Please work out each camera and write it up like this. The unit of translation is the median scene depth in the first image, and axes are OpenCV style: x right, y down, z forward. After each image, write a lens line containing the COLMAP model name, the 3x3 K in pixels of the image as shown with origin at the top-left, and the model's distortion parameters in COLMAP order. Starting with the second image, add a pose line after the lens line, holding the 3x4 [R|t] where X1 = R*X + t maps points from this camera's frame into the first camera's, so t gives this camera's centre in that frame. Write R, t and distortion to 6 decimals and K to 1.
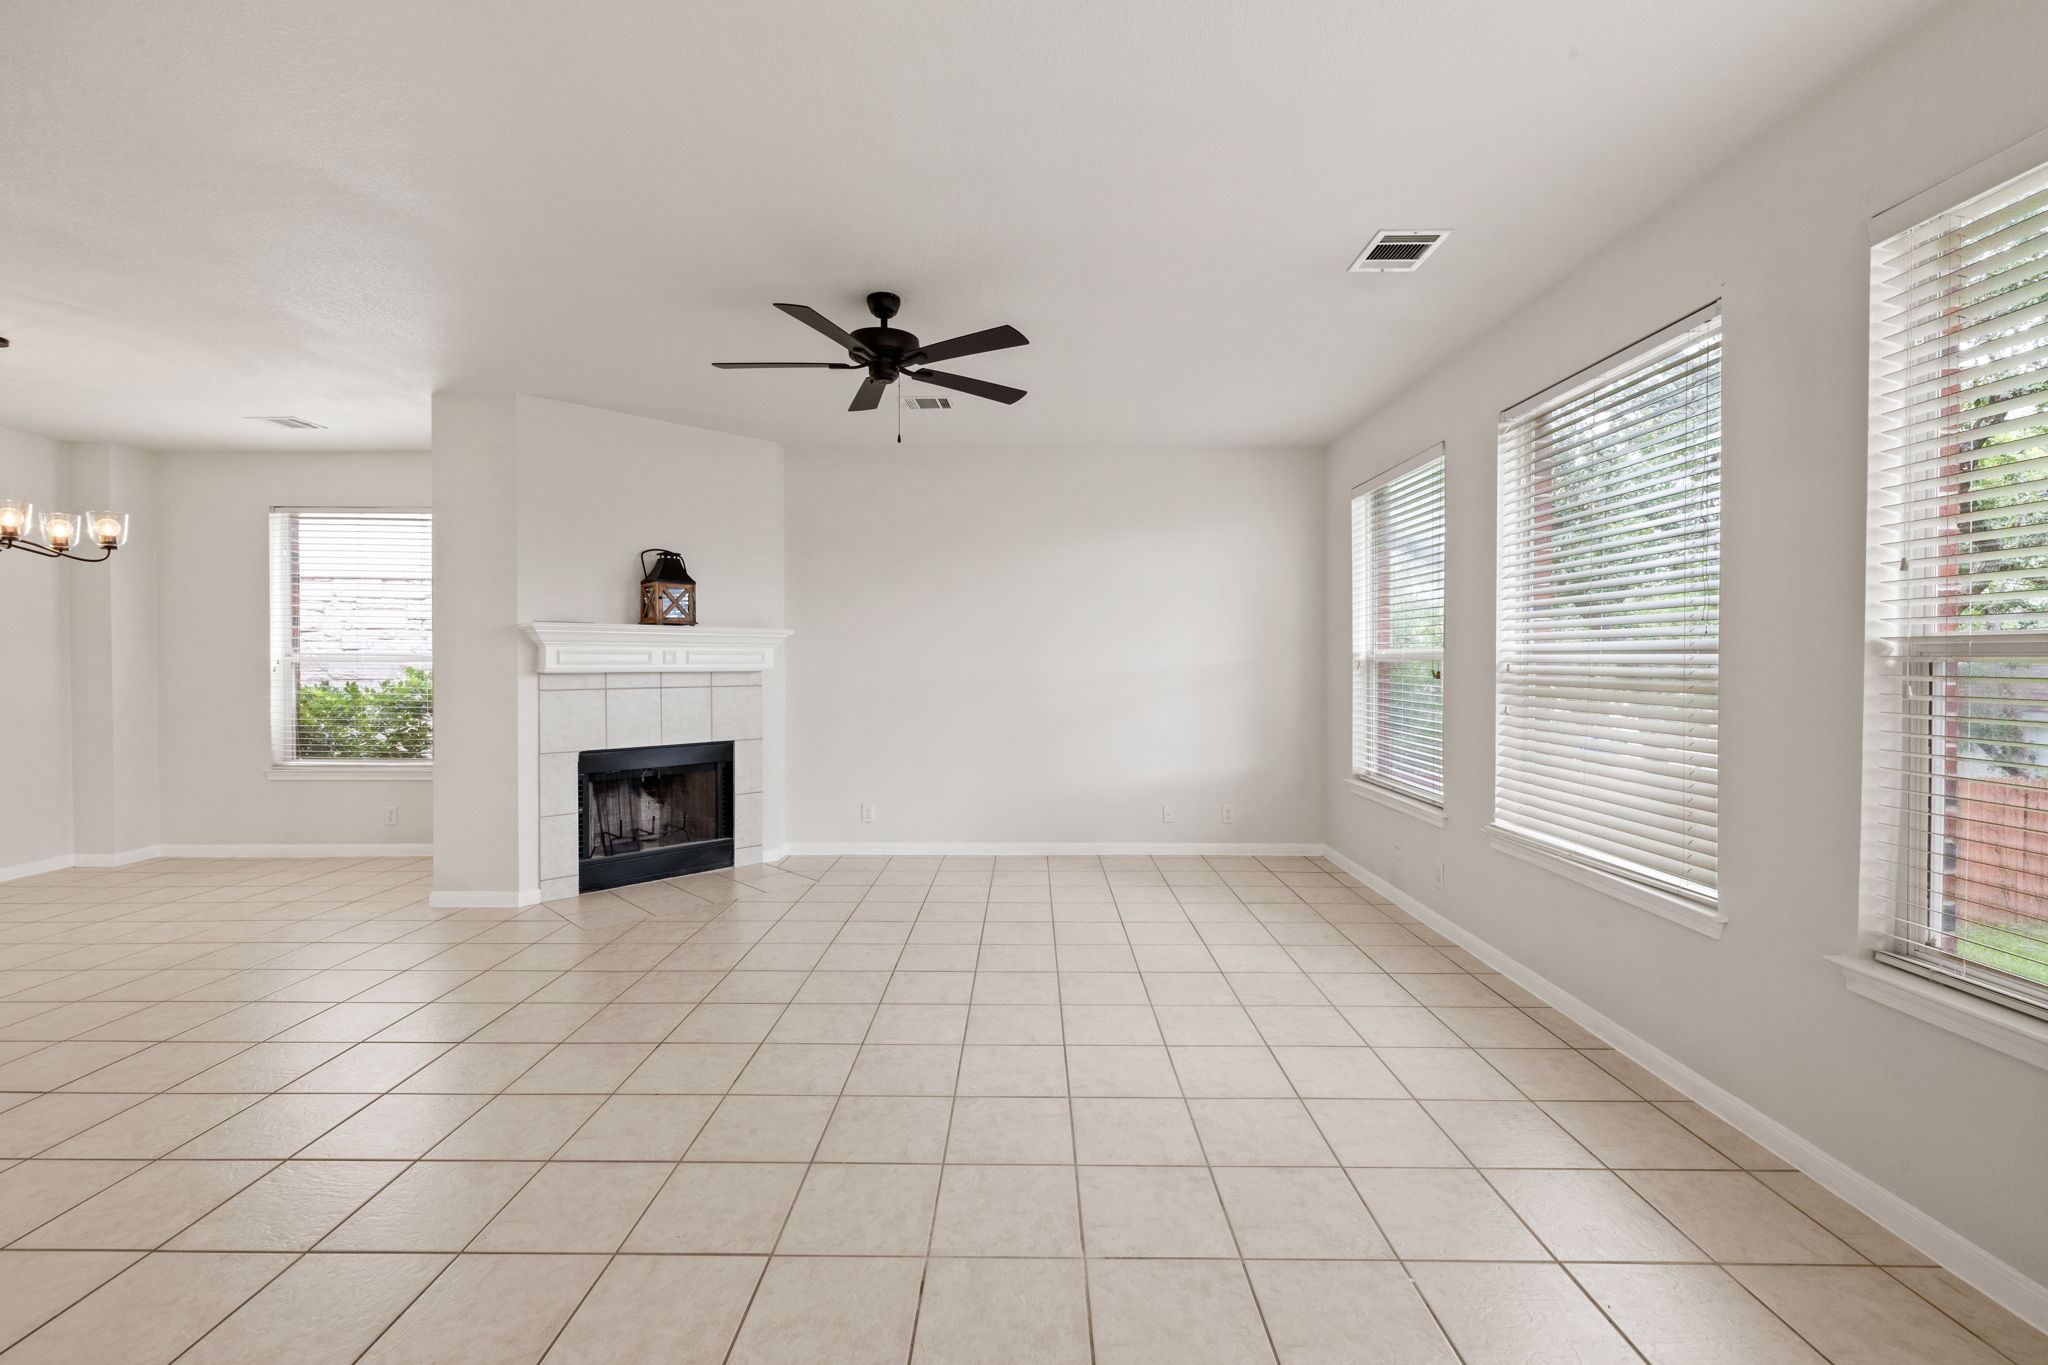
lens RADIAL K [[886.0, 0, 1022.7], [0, 886.0, 668.4], [0, 0, 1]] dist [0.005533, 0.000085]
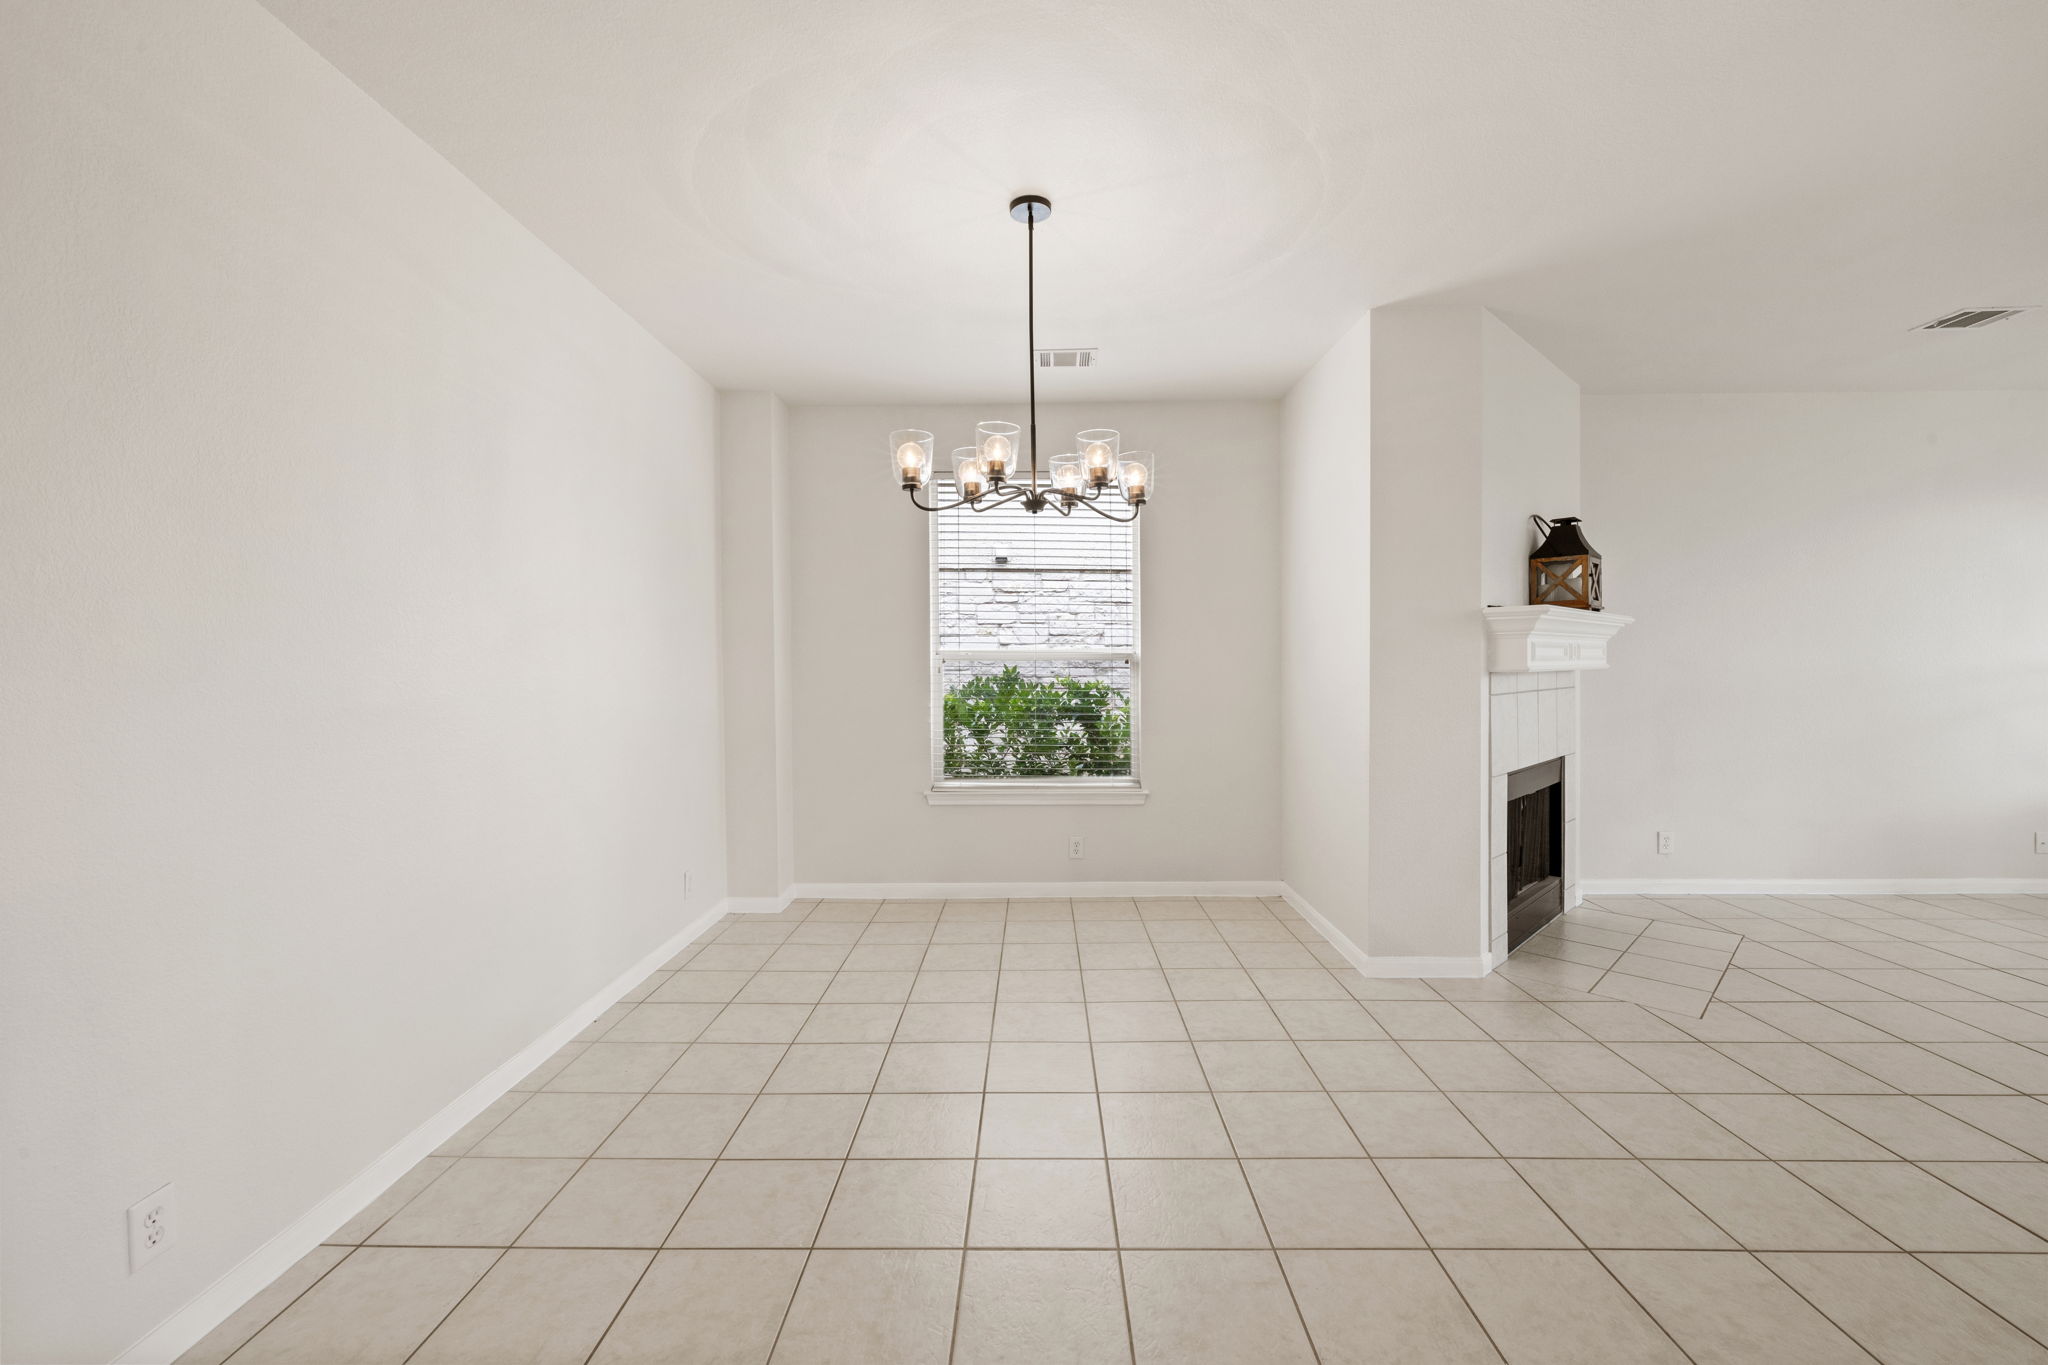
lens RADIAL K [[864.2, 0, 1014.5], [0, 864.2, 666.9], [0, 0, 1]] dist [-0.004650, -0.000633]
pose [[0.999987, -0.004768, 0.001898, -0.886999], [0.004774, 0.999983, -0.003488, 0.000799], [-0.001881, 0.003497, 0.999992, 0.231234]]
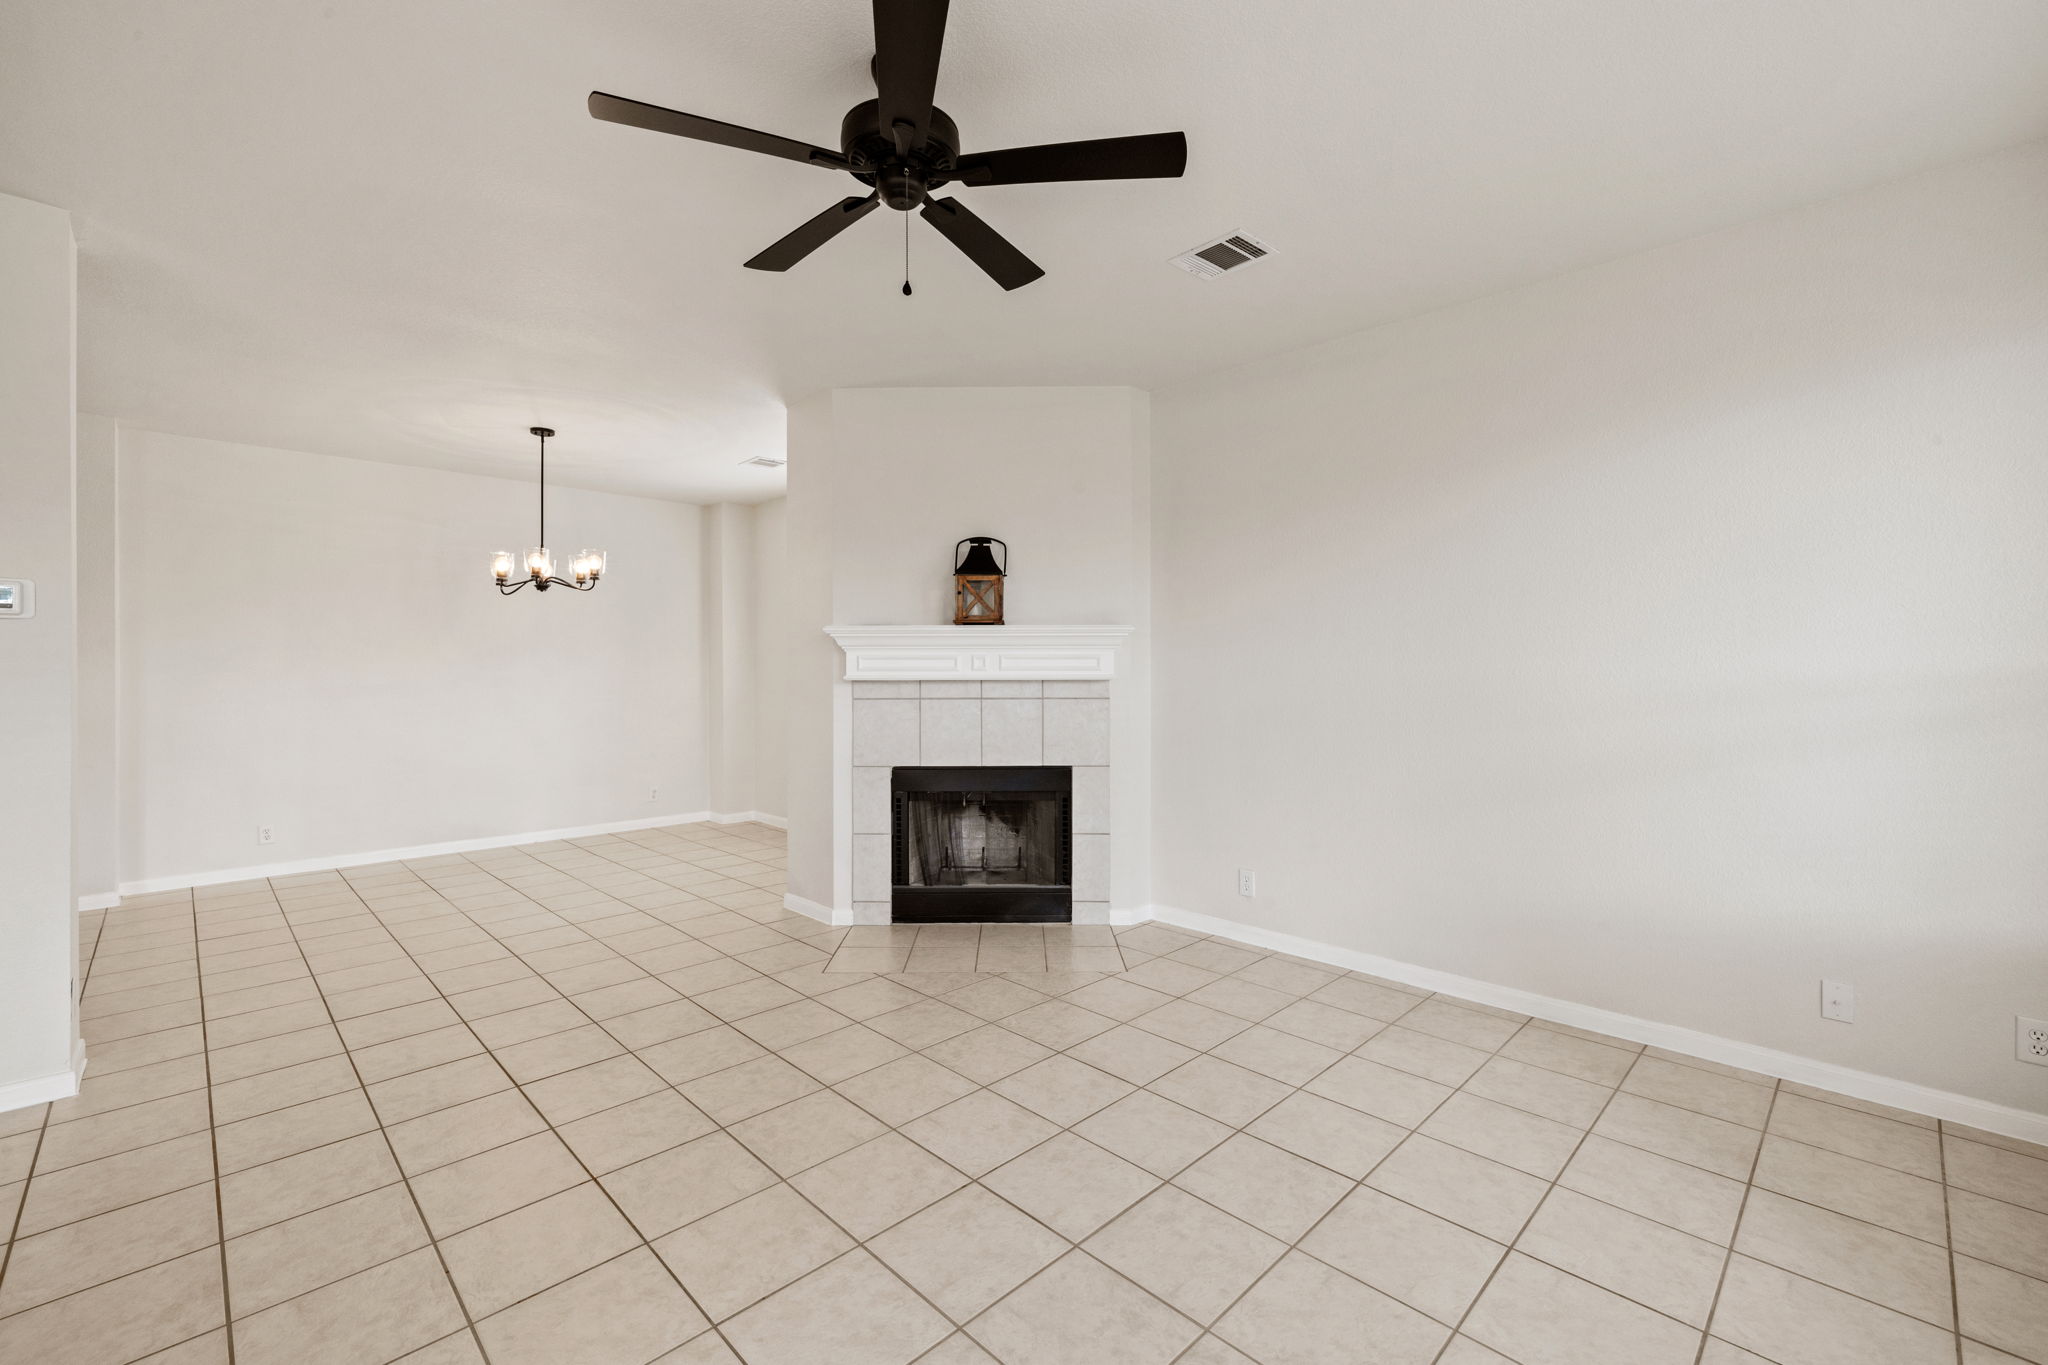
lens RADIAL K [[878.5, 0, 984.7], [0, 878.5, 663.6], [0, 0, 1]] dist [-0.000048, -0.000412]
pose [[0.699943, -0.005691, -0.714176, 0.203205], [-0.004122, 0.999919, -0.012008, -0.001751], [0.714187, 0.011348, 0.699863, 0.413337]]
